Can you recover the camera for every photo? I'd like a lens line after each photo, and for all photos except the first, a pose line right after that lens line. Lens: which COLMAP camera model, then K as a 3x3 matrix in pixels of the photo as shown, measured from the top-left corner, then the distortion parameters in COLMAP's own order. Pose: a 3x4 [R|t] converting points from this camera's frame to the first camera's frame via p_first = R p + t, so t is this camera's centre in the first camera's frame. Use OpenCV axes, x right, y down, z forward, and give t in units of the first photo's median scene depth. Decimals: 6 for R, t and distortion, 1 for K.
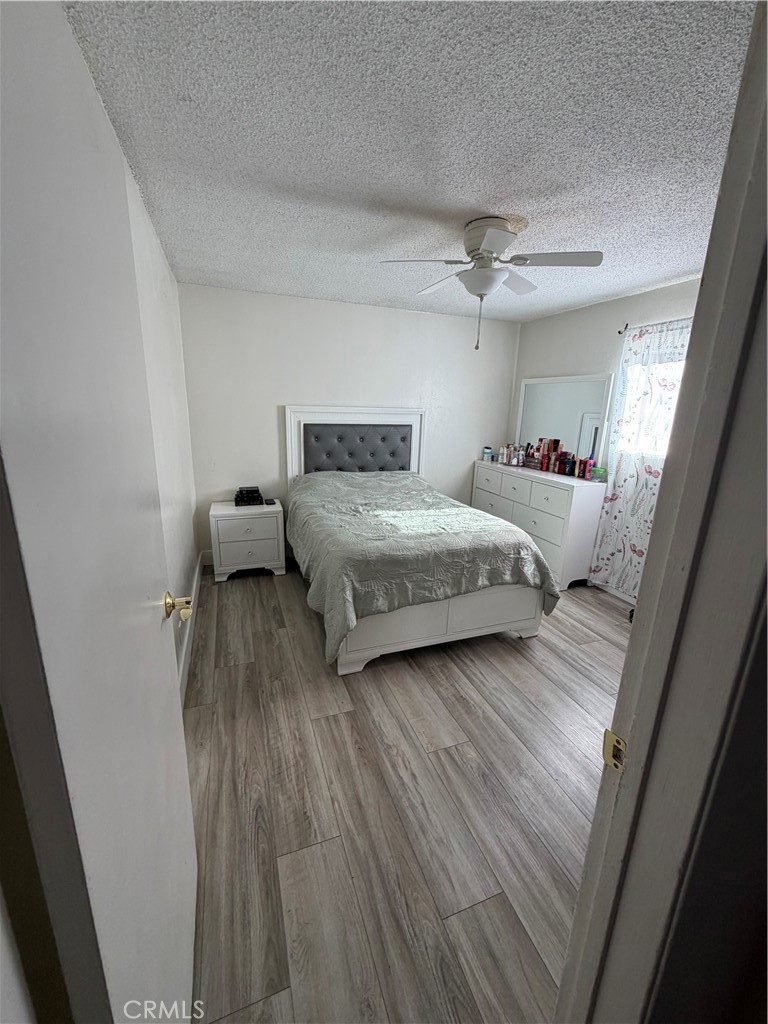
lens RADIAL K [[414.6, 0, 385.8], [0, 414.6, 504.3], [0, 0, 1]] dist [0.003475, -0.001138]
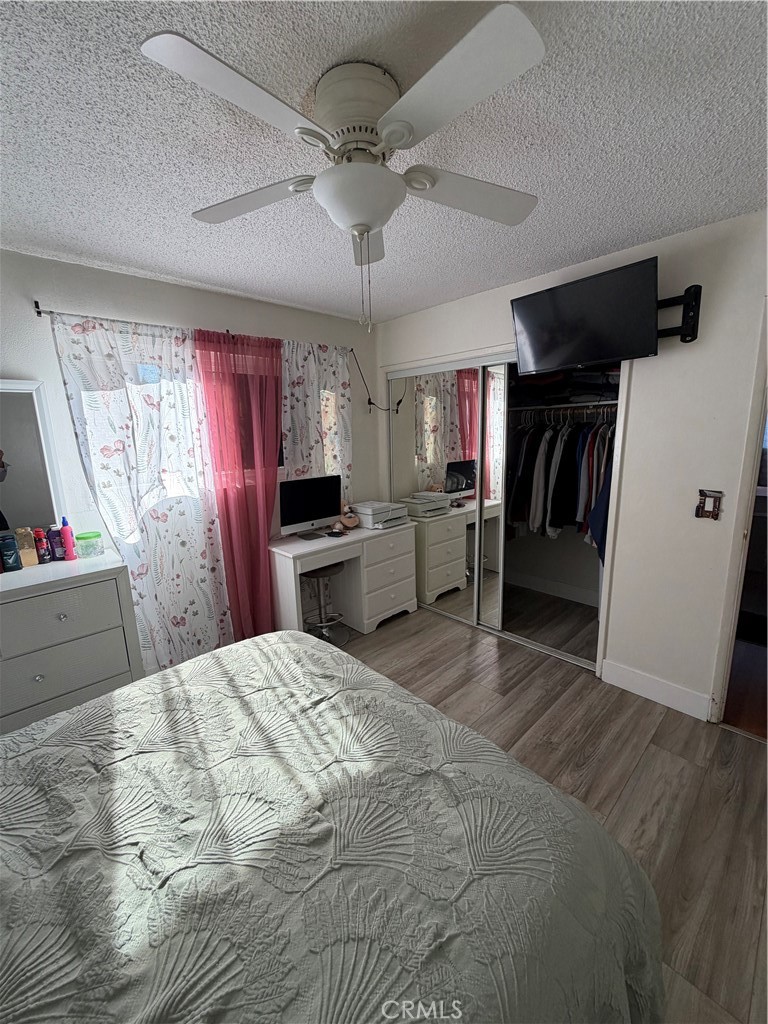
lens RADIAL K [[414.6, 0, 387.9], [0, 414.6, 513.4], [0, 0, 1]] dist [0.003475, -0.001138]
pose [[-0.390834, -0.204273, 0.897508, -0.260149], [0.255095, 0.912833, 0.318845, -0.259100], [-0.884407, 0.353565, -0.304658, 1.016192]]
